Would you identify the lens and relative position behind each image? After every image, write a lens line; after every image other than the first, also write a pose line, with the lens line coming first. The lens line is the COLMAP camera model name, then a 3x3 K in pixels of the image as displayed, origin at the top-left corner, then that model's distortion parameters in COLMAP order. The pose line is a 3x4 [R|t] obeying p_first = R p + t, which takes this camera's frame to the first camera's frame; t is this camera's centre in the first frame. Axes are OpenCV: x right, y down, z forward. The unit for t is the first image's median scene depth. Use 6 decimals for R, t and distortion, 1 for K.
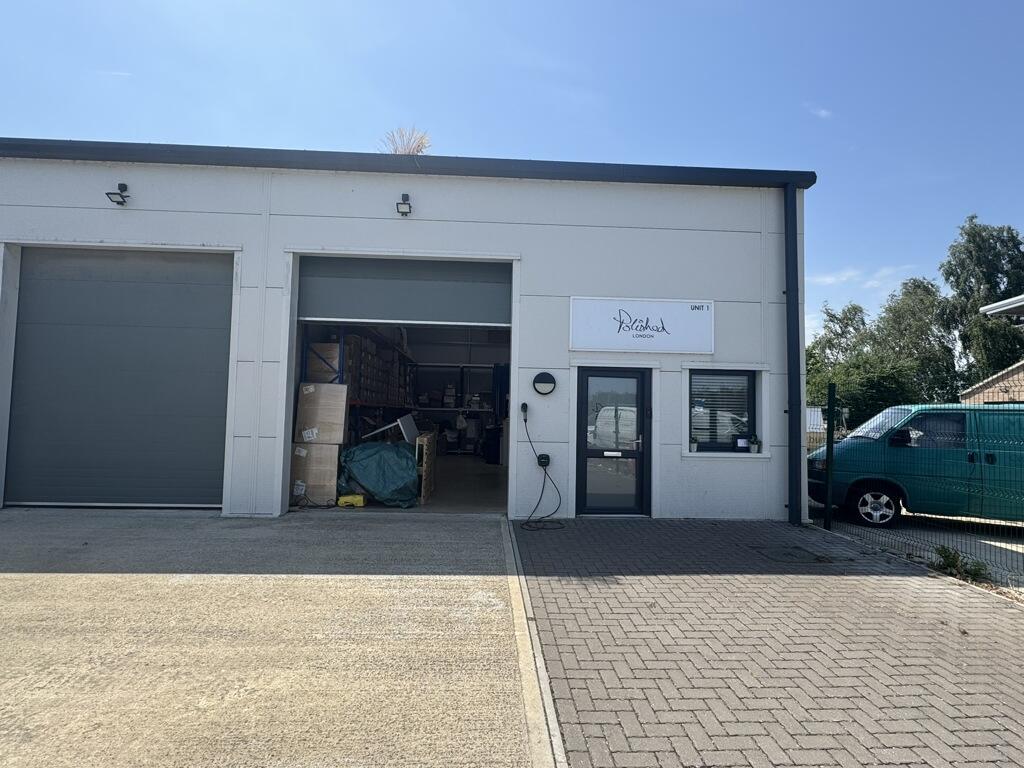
lens RADIAL K [[508.7, 0, 510.0], [0, 508.7, 384.4], [0, 0, 1]] dist [-0.000472, -0.000515]
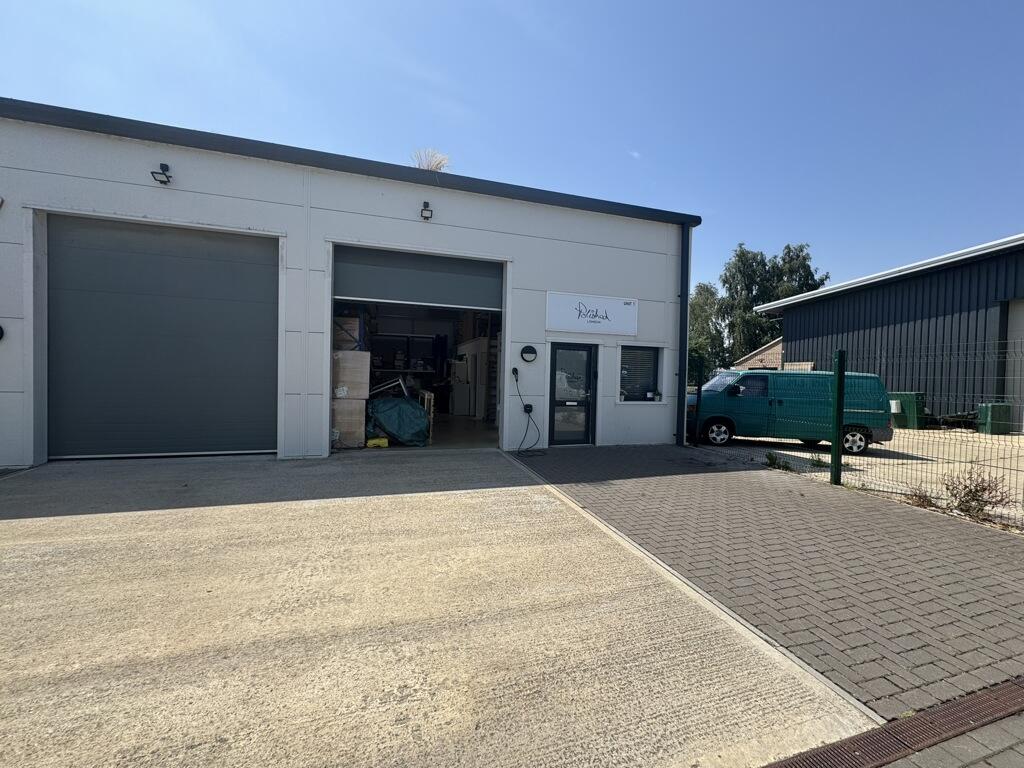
lens RADIAL K [[405.2, 0, 510.8], [0, 405.2, 383.7], [0, 0, 1]] dist [-0.001761, 0.000444]
pose [[0.966873, -0.003243, 0.255236, -0.260815], [-0.017642, 0.996679, 0.079495, -0.007515], [-0.254646, -0.081364, 0.963605, -0.060584]]
